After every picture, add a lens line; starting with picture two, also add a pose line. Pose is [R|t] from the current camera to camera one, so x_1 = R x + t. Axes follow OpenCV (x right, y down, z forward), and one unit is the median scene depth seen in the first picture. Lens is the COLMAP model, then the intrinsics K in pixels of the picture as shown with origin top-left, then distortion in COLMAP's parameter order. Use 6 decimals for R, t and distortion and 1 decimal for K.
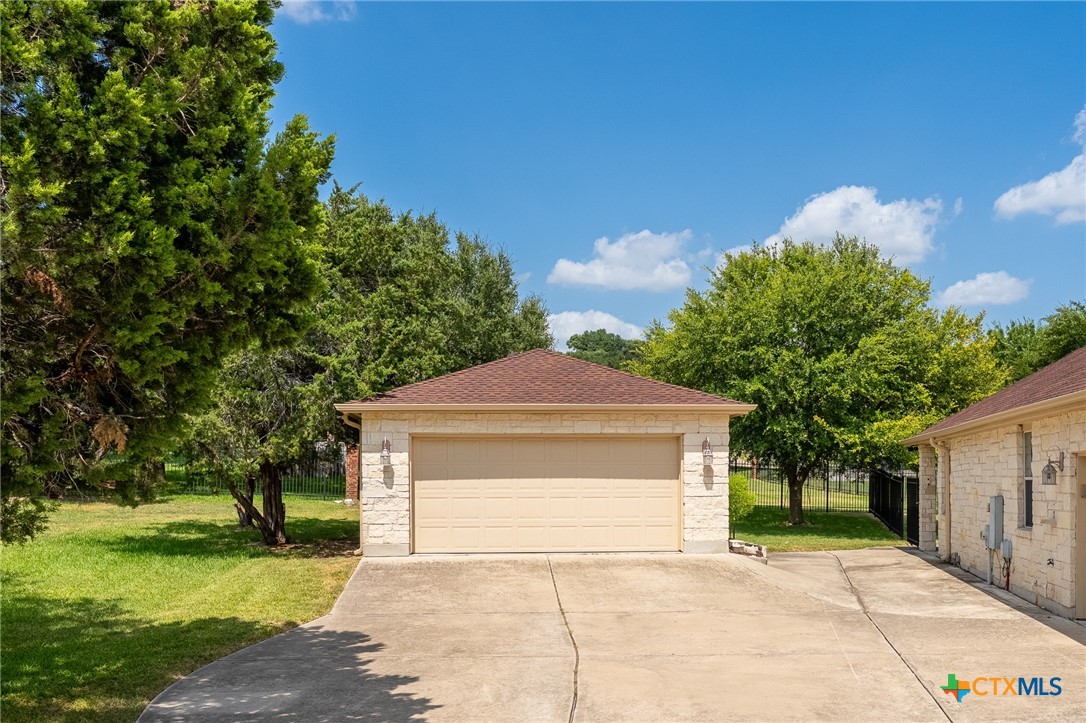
lens RADIAL K [[985.8, 0, 555.0], [0, 985.8, 472.6], [0, 0, 1]] dist [0.004796, -0.002178]
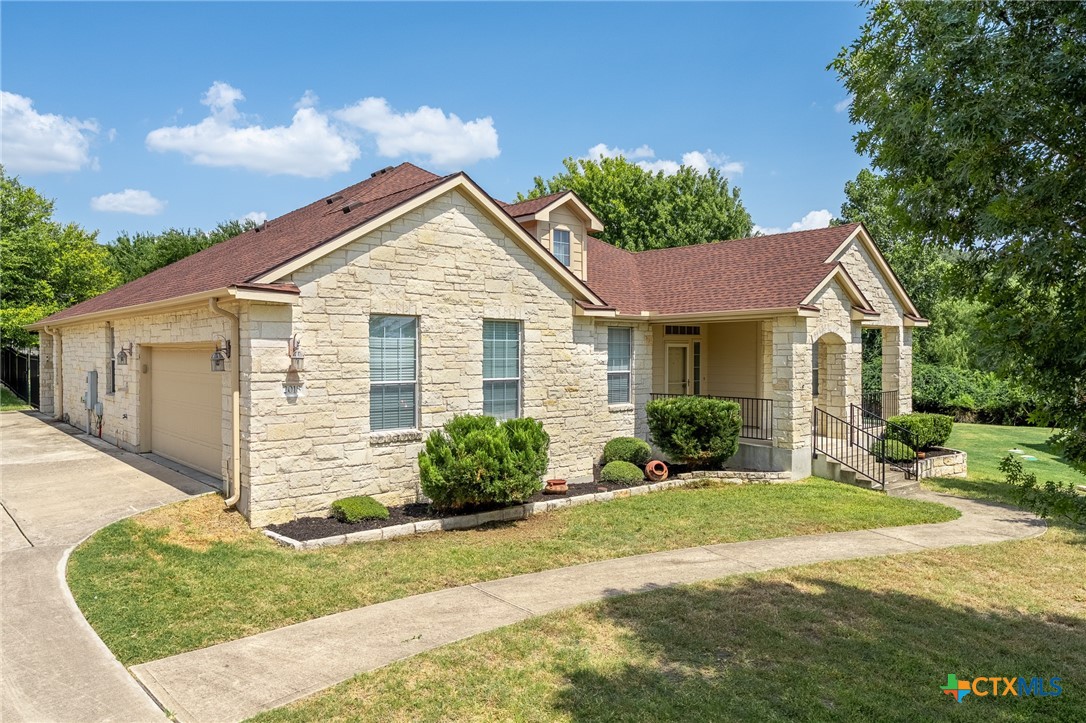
lens RADIAL K [[725.3, 0, 543.0], [0, 725.3, 361.5], [0, 0, 1]] dist [0.002406, -0.001345]
pose [[0.592382, -0.009648, 0.805600, -0.002806], [-0.007400, 0.999821, 0.017415, -0.011769], [-0.805624, -0.016278, 0.592204, -0.113423]]
